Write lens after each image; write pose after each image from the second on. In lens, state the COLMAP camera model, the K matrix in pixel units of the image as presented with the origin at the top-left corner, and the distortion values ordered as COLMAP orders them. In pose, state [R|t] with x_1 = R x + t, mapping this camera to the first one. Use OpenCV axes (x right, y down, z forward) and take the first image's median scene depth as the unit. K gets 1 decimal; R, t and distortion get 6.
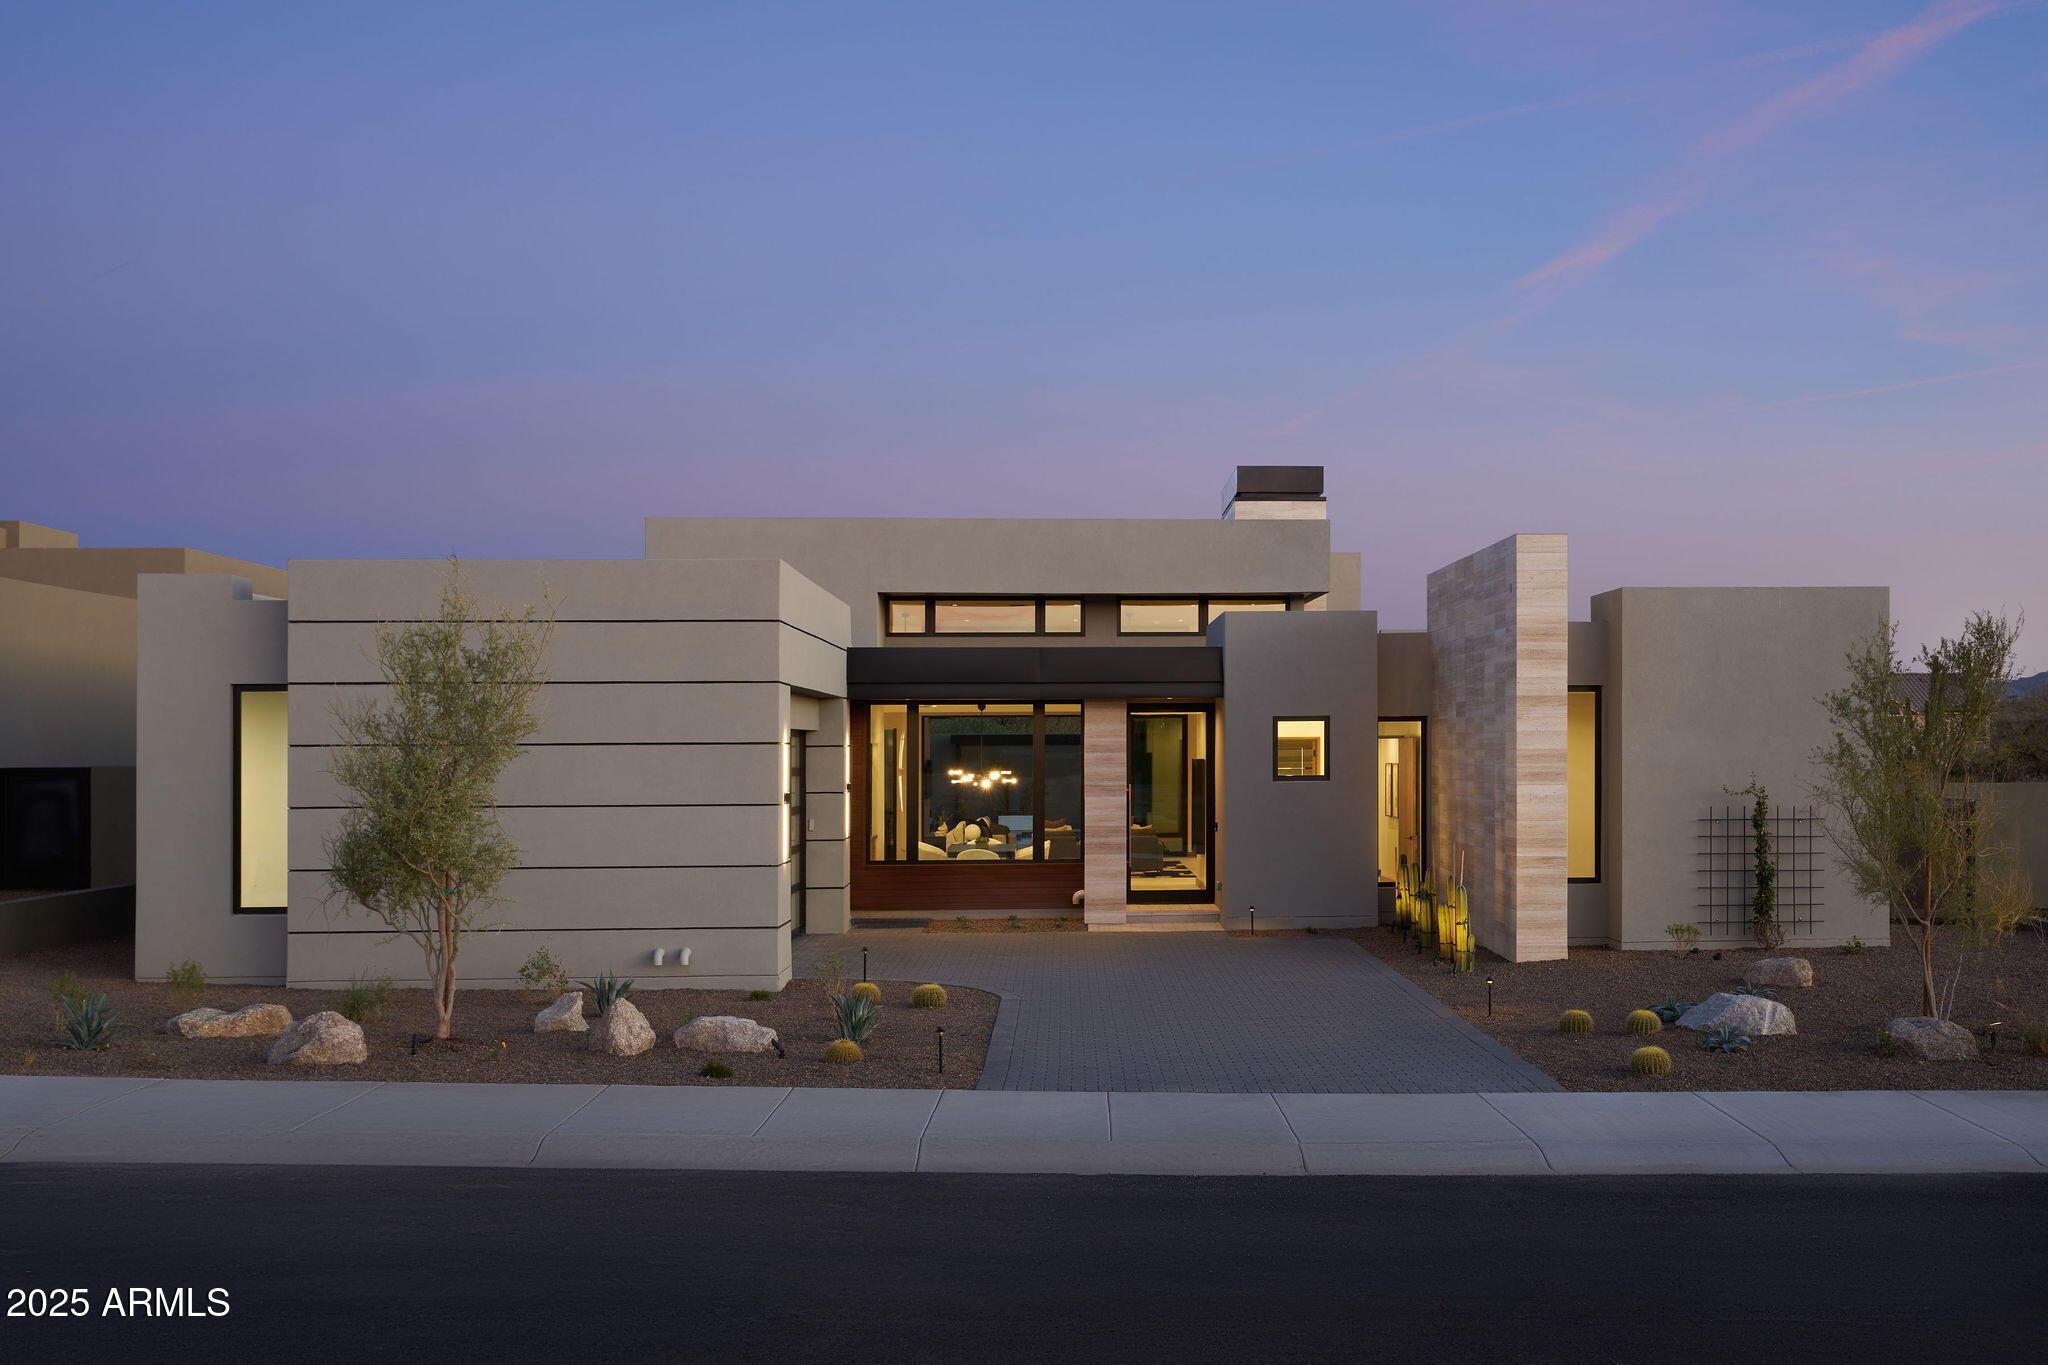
lens RADIAL K [[1681.2, 0, 1024.0], [0, 1681.2, 682.5], [0, 0, 1]] dist [0.000017, 0.003065]
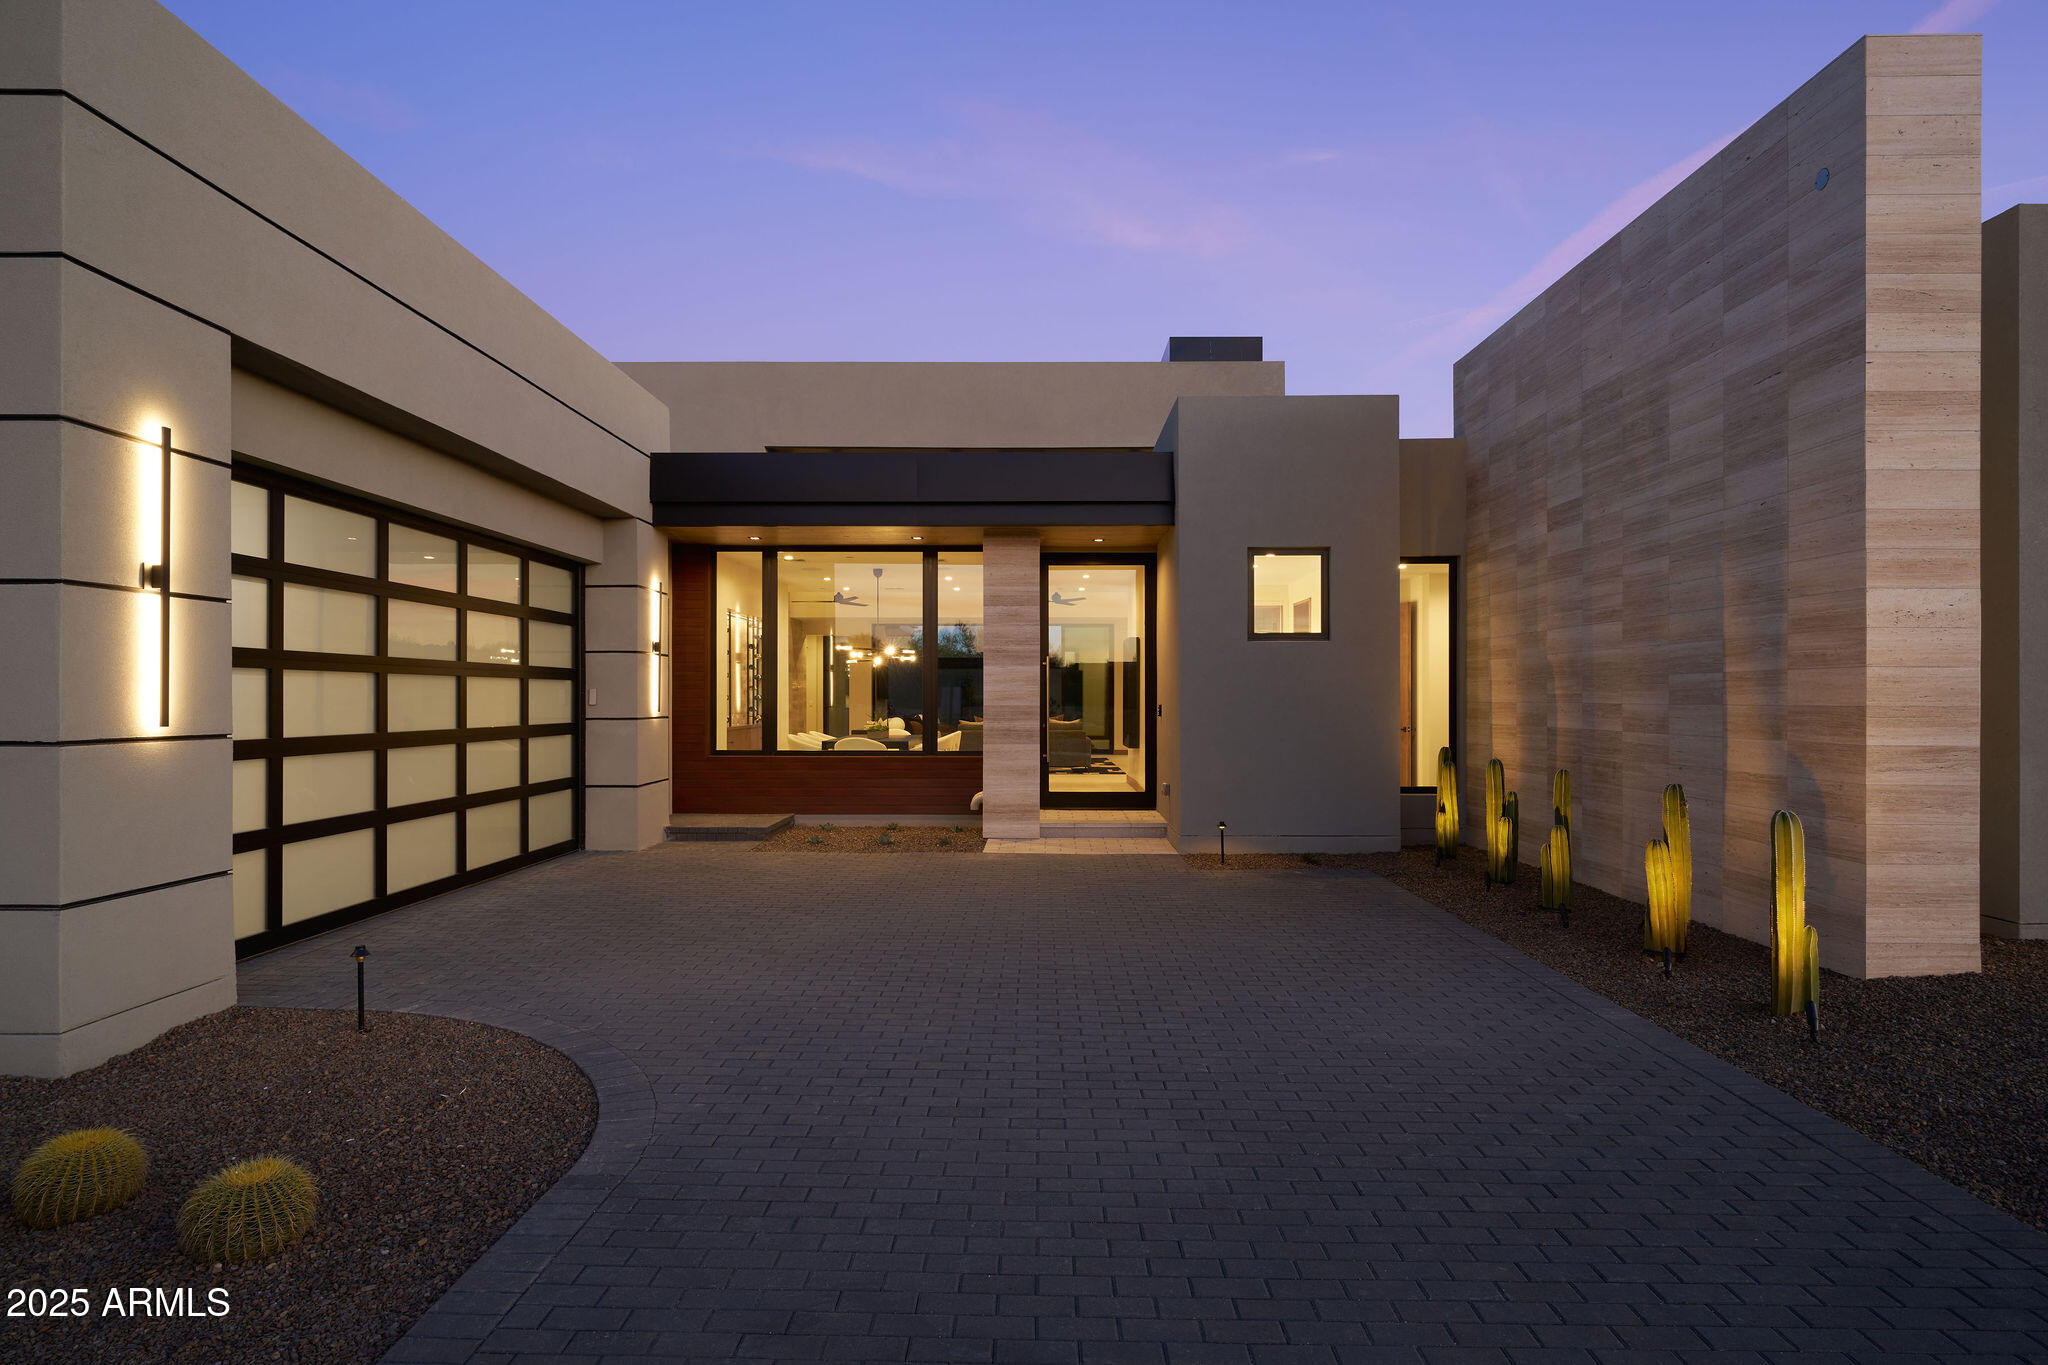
lens RADIAL K [[1120.1, 0, 912.7], [0, 1120.1, 593.8], [0, 0, 1]] dist [0.003069, 0.001898]
pose [[0.997099, -0.000253, -0.076120, 0.044038], [-0.002832, 0.999179, -0.040420, 0.057831], [0.076067, 0.040518, 0.996279, 0.517197]]
